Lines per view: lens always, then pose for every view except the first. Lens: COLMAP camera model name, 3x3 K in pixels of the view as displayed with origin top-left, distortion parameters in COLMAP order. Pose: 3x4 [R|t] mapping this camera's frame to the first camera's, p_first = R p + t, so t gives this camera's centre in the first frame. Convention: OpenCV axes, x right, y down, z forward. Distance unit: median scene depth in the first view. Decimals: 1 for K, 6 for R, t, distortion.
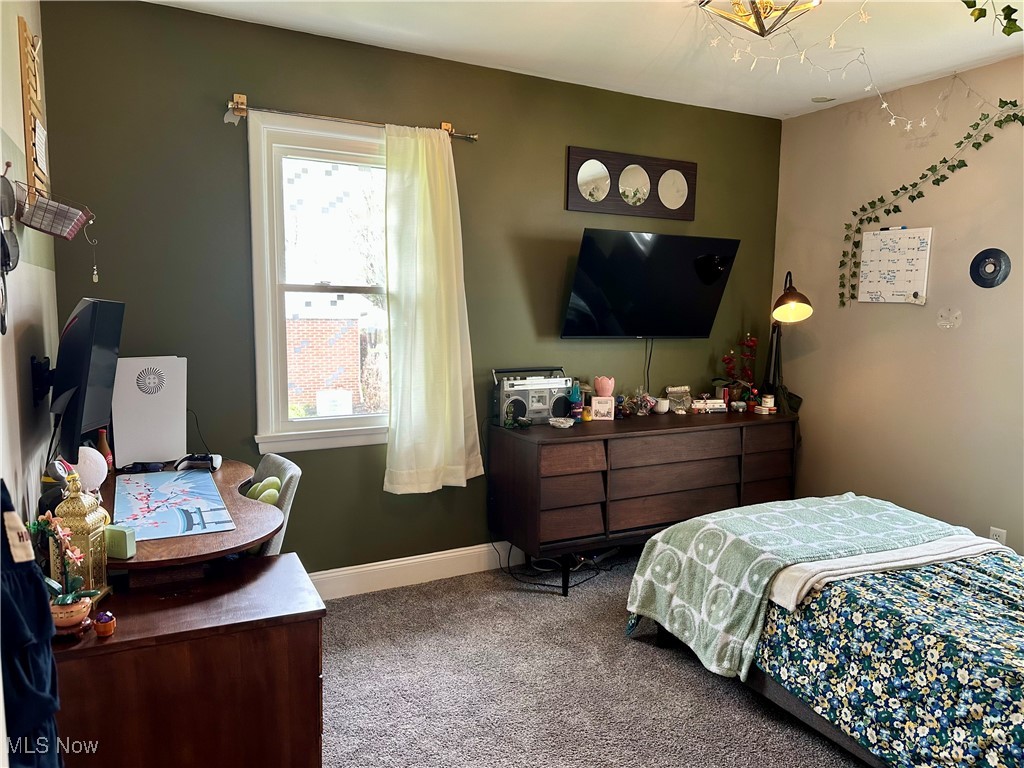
lens RADIAL K [[724.8, 0, 512.1], [0, 724.8, 384.9], [0, 0, 1]] dist [-0.008421, -0.006674]
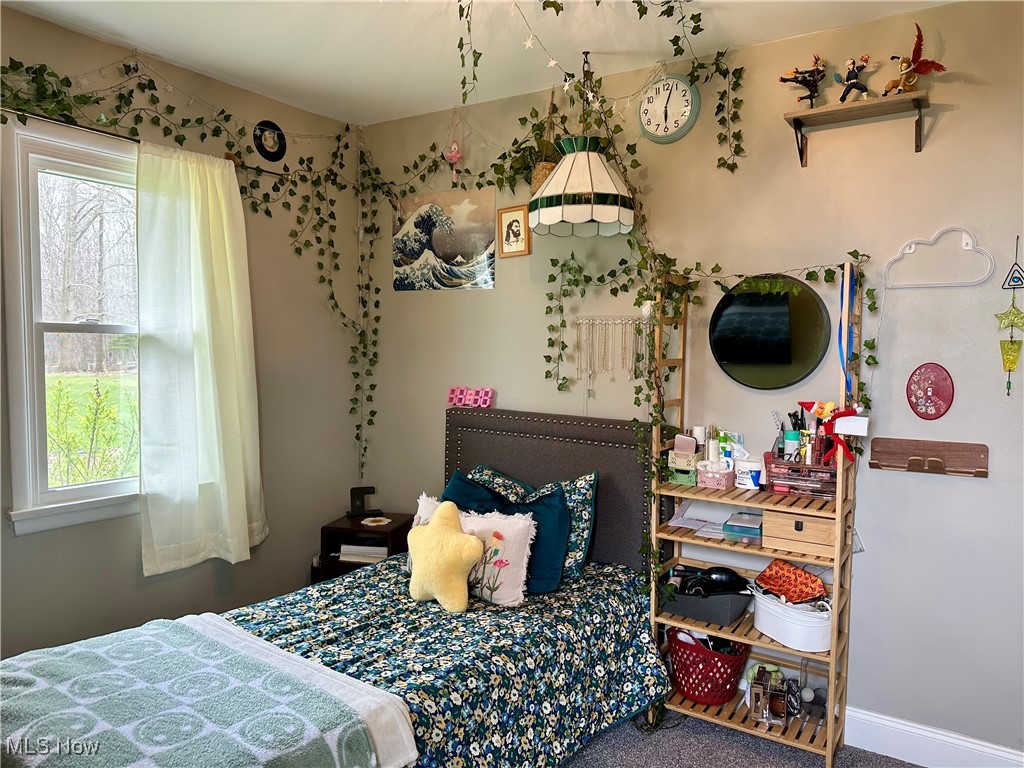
lens RADIAL K [[724.8, 0, 513.2], [0, 724.8, 386.5], [0, 0, 1]] dist [-0.008421, -0.006674]
pose [[-0.477888, -0.070888, 0.875556, -0.291768], [0.081460, 0.988867, 0.124524, -0.152860], [-0.874635, 0.130832, -0.466793, 1.268700]]
